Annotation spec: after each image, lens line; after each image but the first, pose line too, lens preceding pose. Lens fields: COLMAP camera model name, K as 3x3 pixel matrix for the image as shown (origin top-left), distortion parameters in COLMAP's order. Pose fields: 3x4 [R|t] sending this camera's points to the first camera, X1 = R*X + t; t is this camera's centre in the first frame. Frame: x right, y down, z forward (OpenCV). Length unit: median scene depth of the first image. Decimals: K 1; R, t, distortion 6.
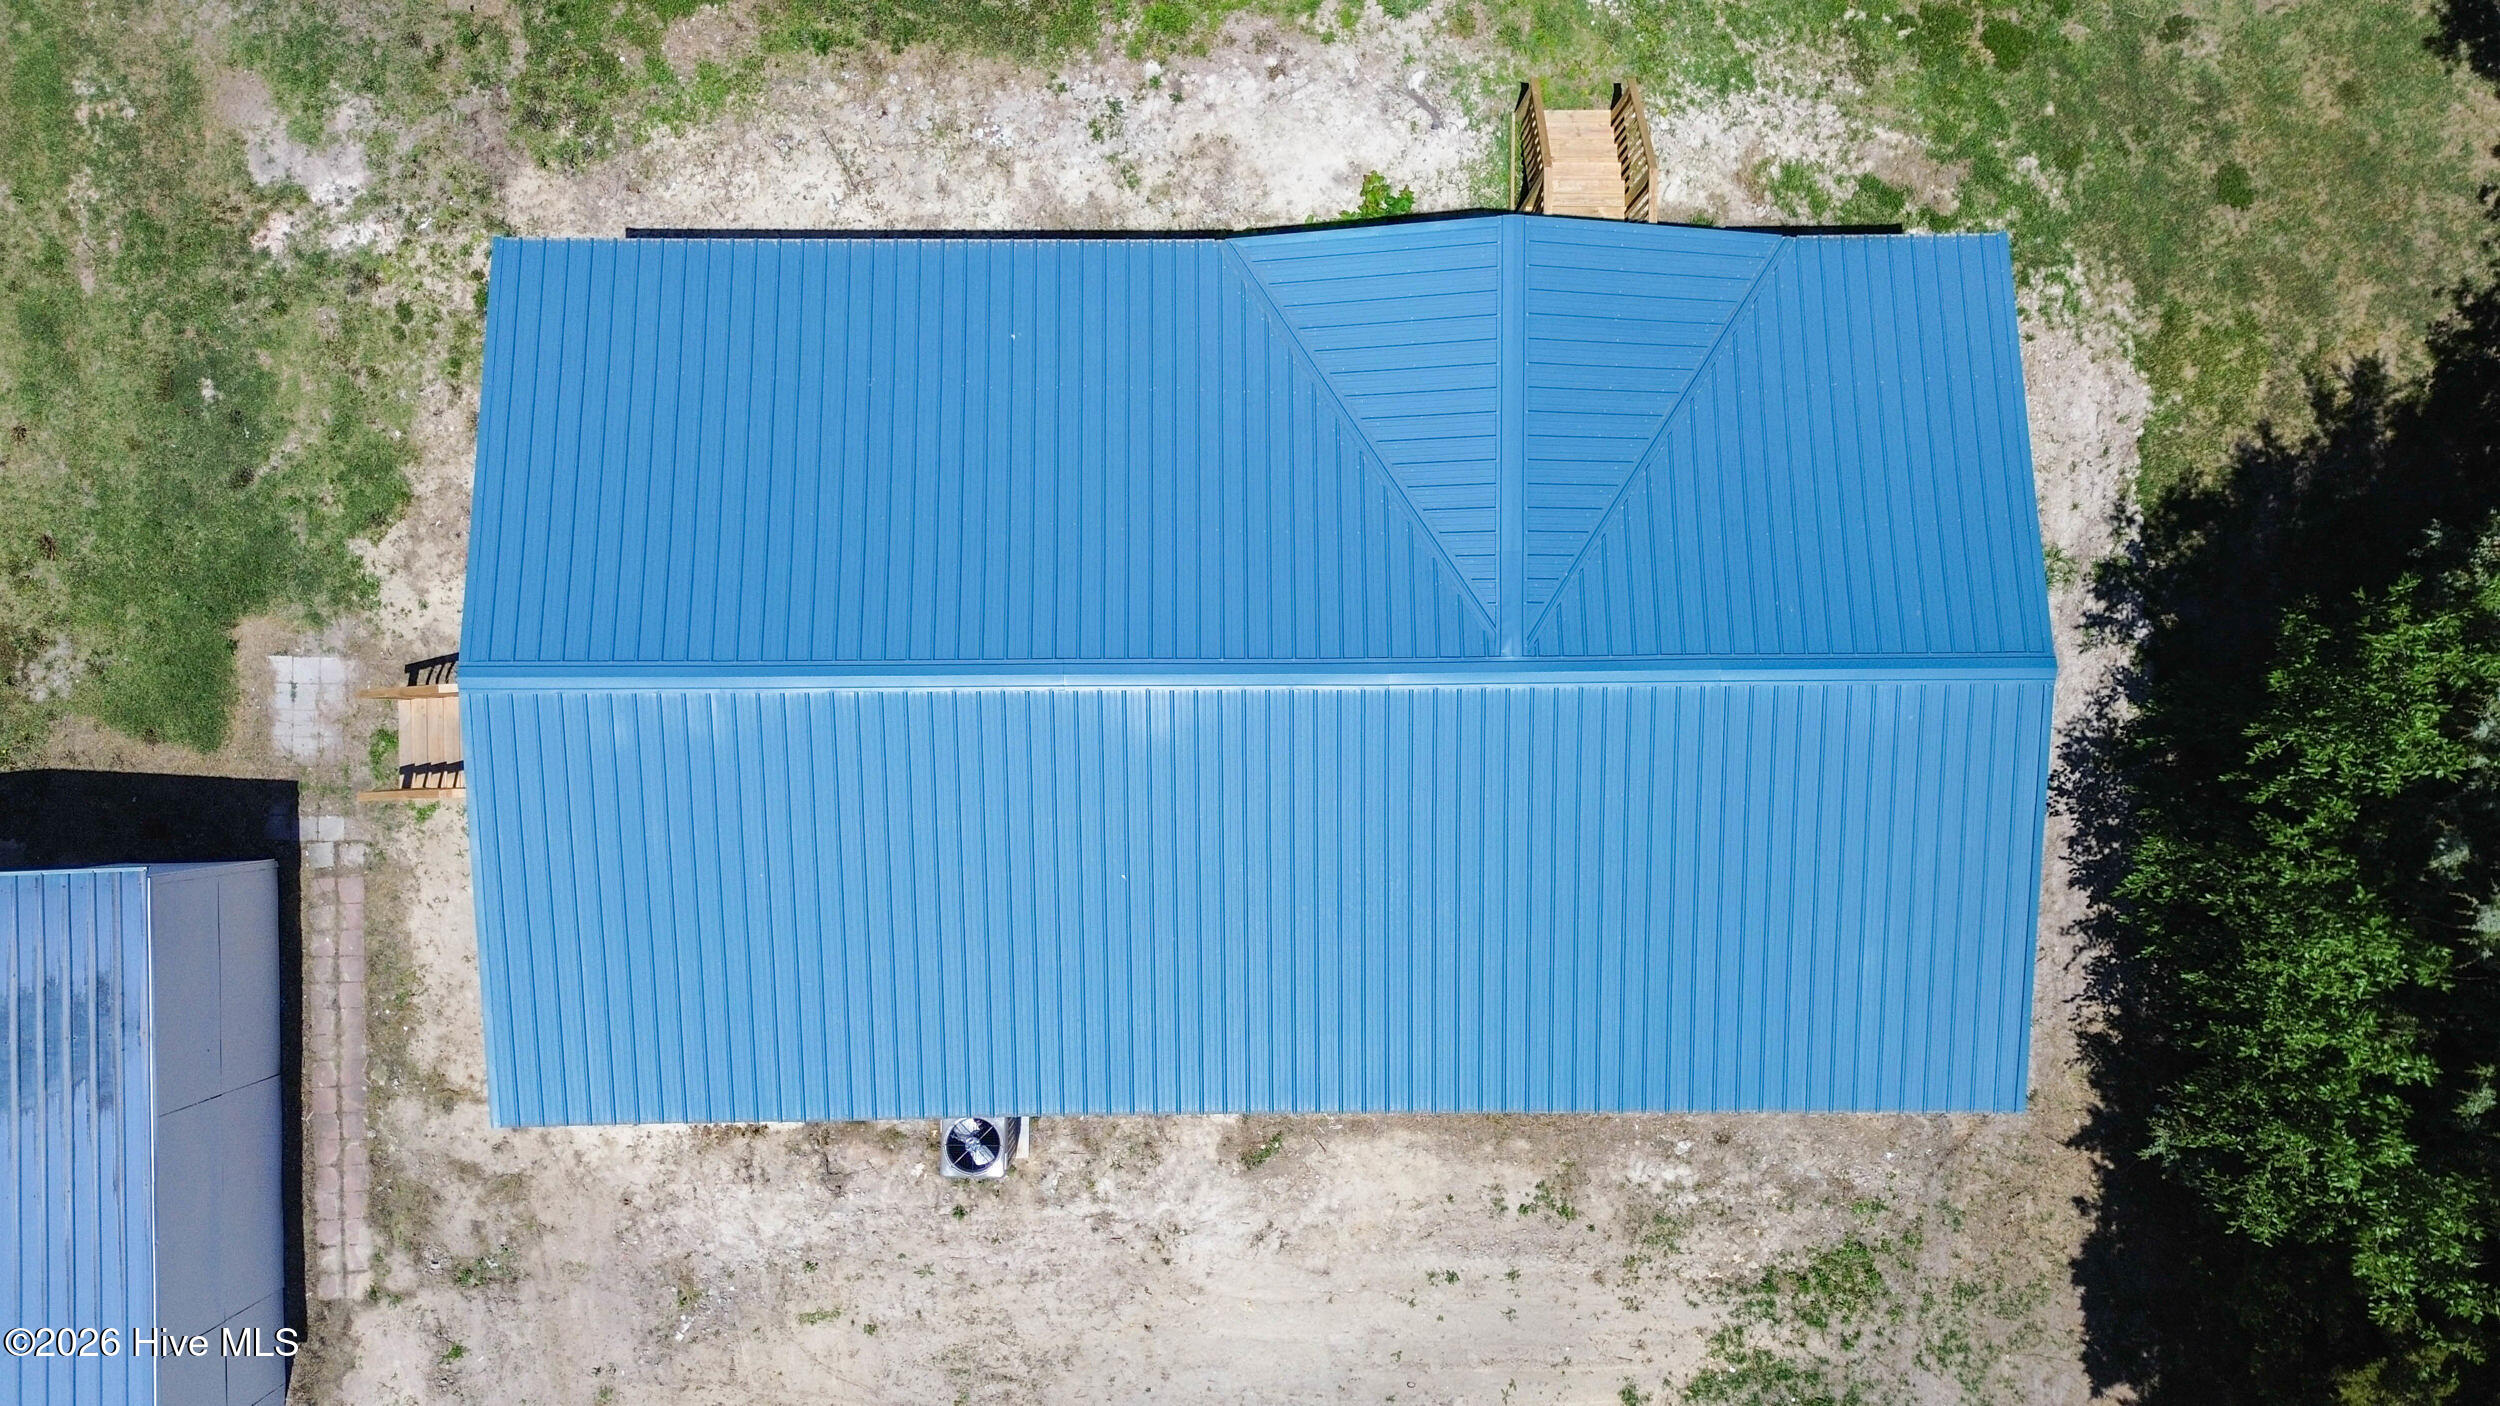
lens RADIAL K [[1748.4, 0, 1250.0], [0, 1748.4, 703.0], [0, 0, 1]] dist [0.105728, -0.122660]
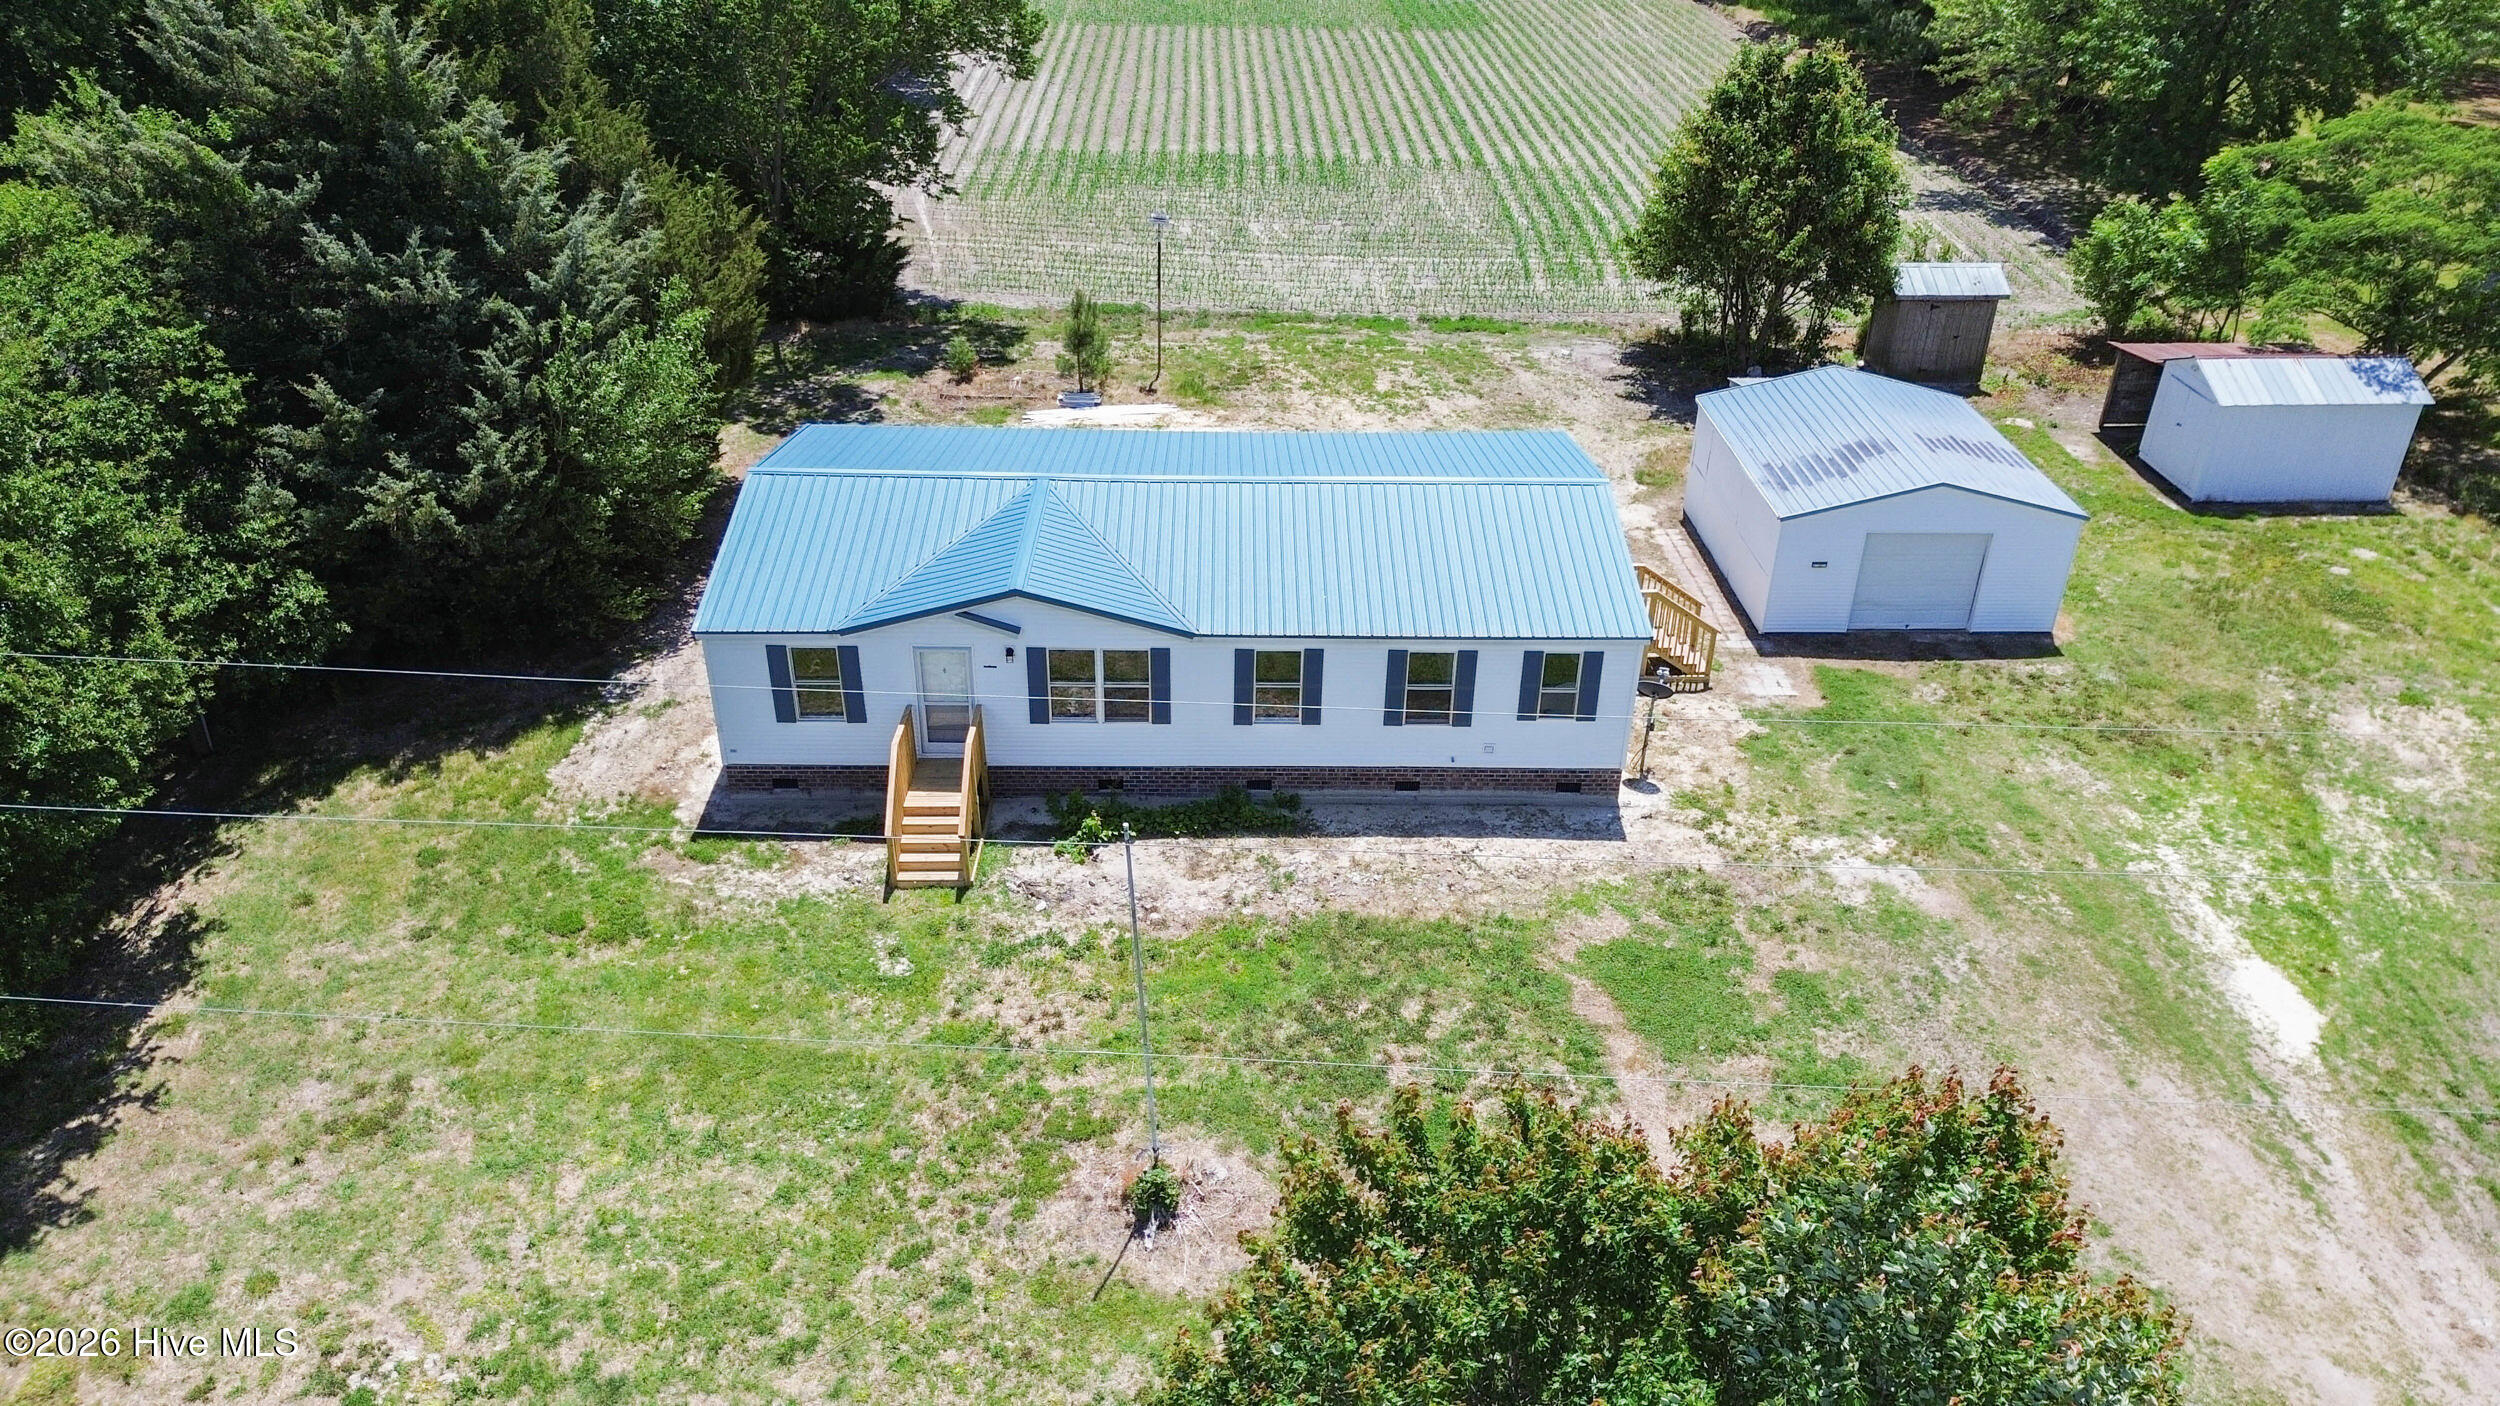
lens RADIAL K [[1749.7, 0, 1241.6], [0, 1749.7, 706.6], [0, 0, 1]] dist [0.088259, -0.123413]
pose [[-0.999692, -0.023252, -0.008690, -0.036605], [0.003460, -0.477198, 0.878789, -1.414460], [-0.024581, 0.878488, 0.477131, 0.265914]]
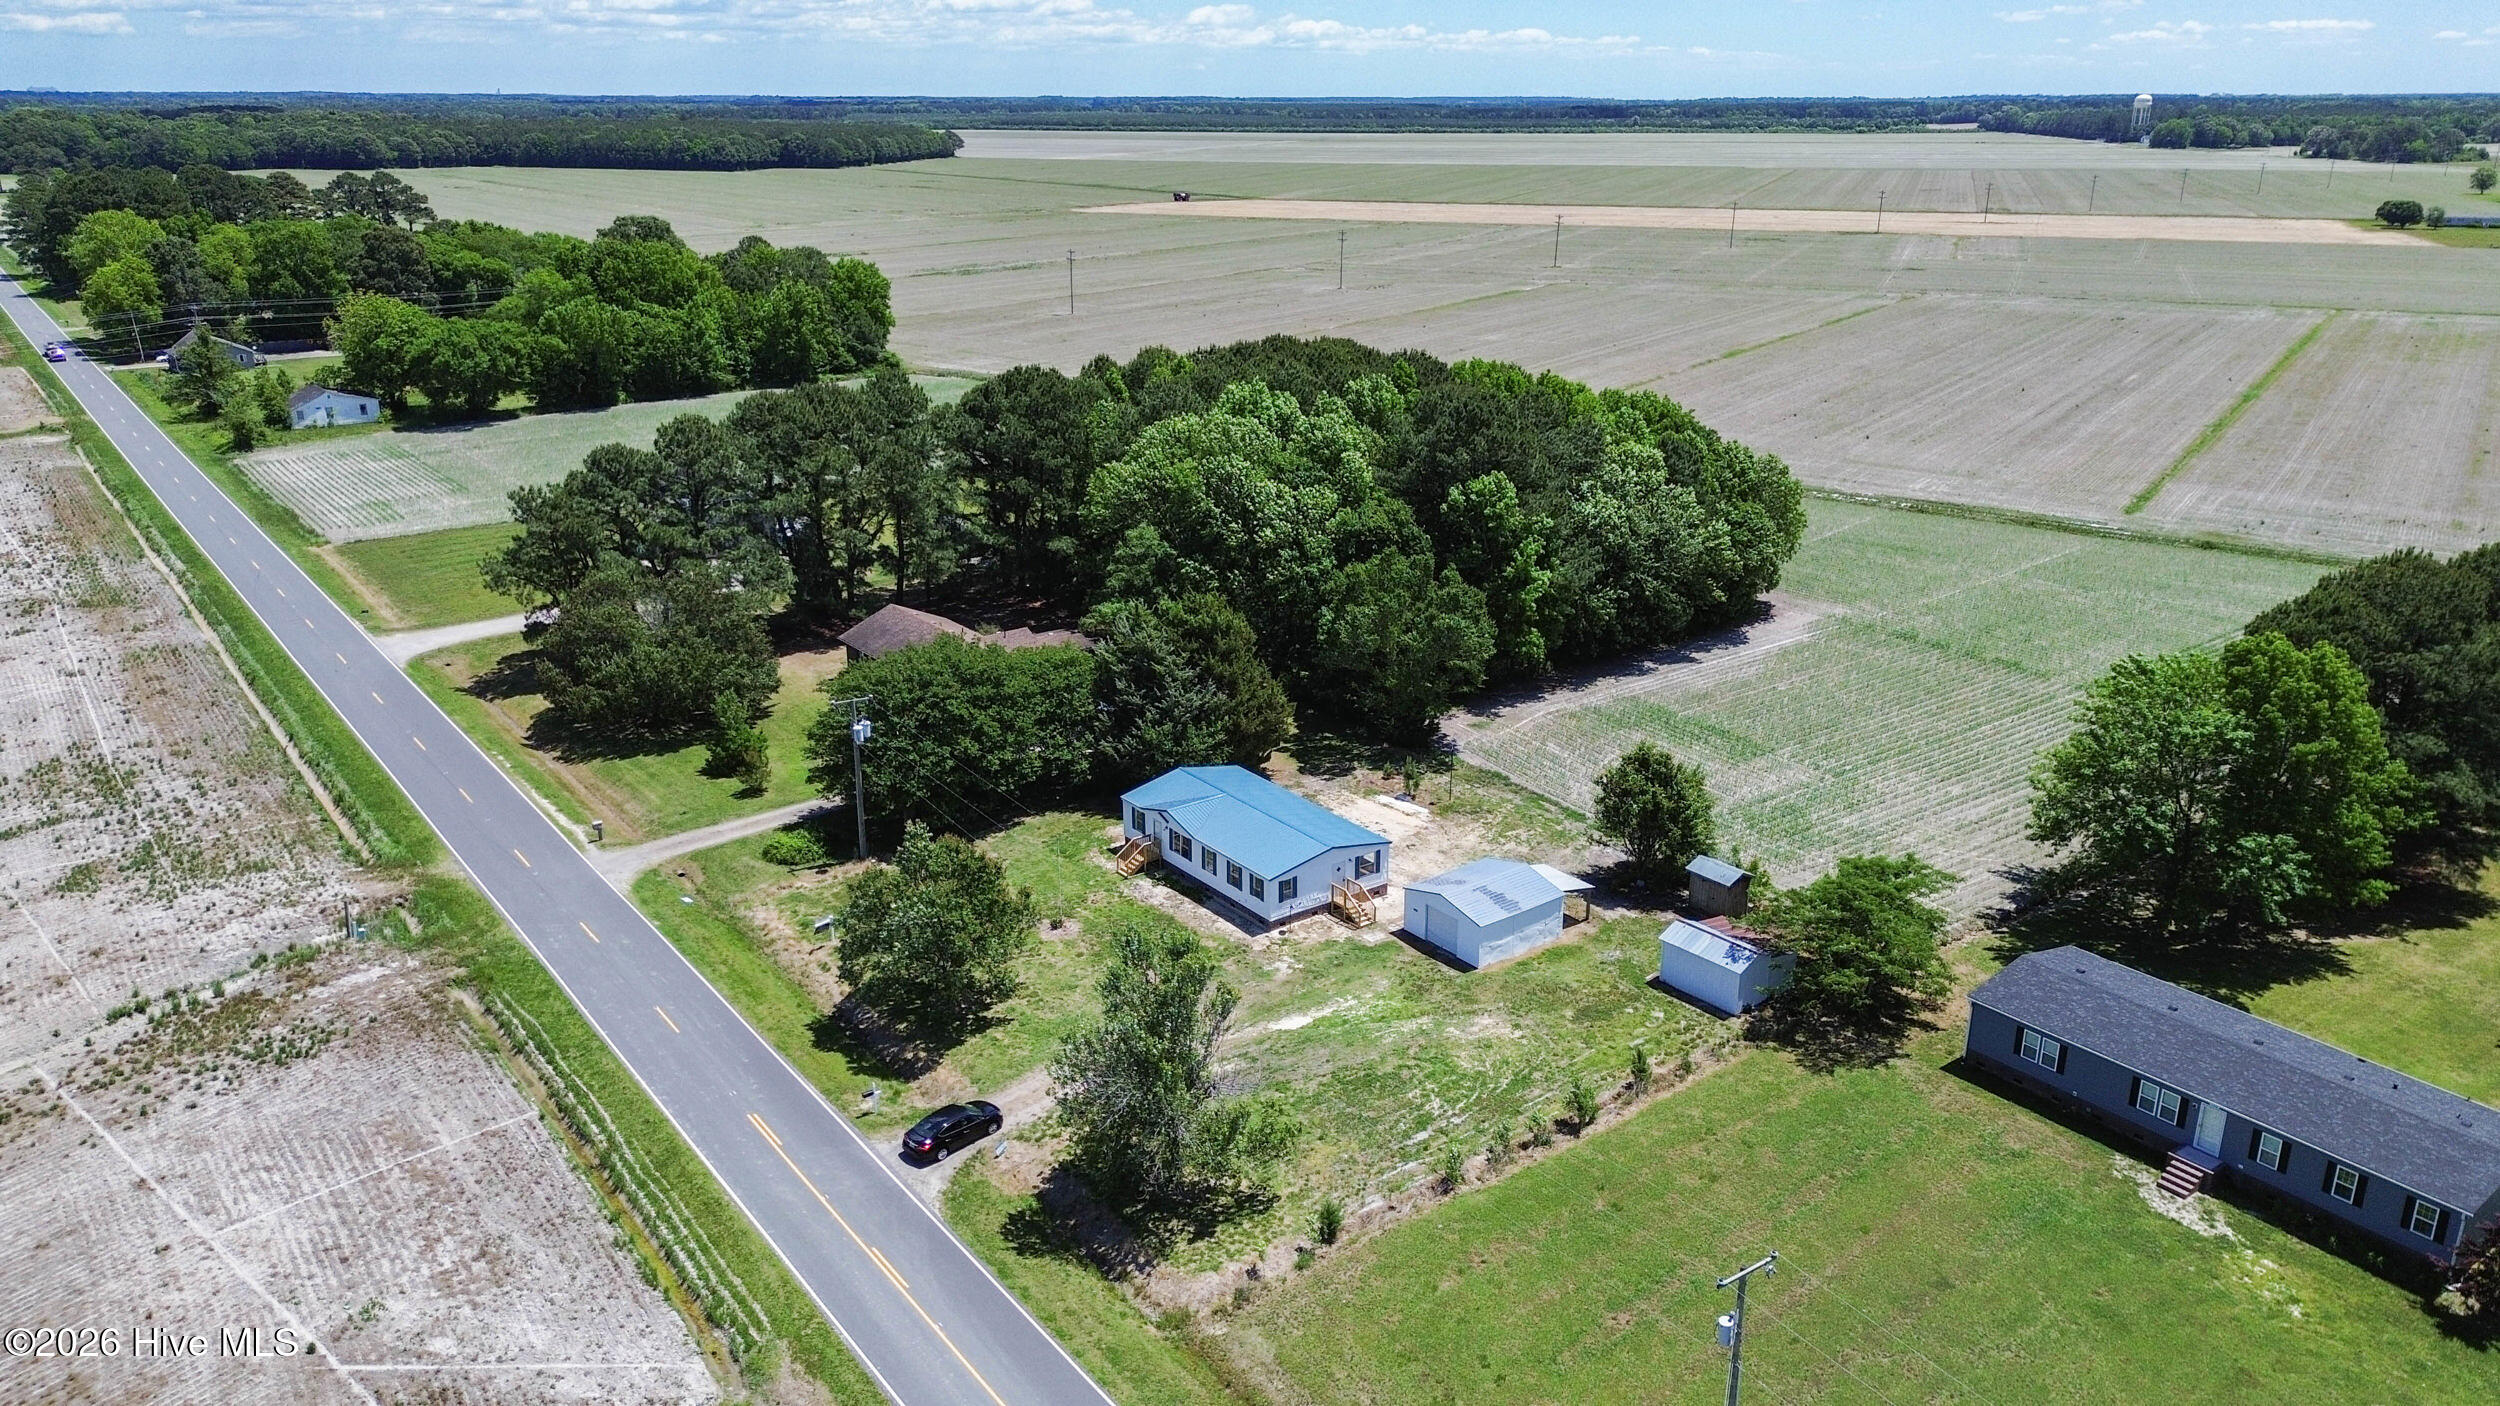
lens RADIAL K [[1748.4, 0, 1250.0], [0, 1748.4, 703.0], [0, 0, 1]] dist [0.105728, -0.122660]
pose [[-0.585862, -0.274844, 0.762383, -3.663161], [0.809852, -0.163625, 0.563353, -2.744871], [-0.030089, 0.947464, 0.318444, -1.034479]]
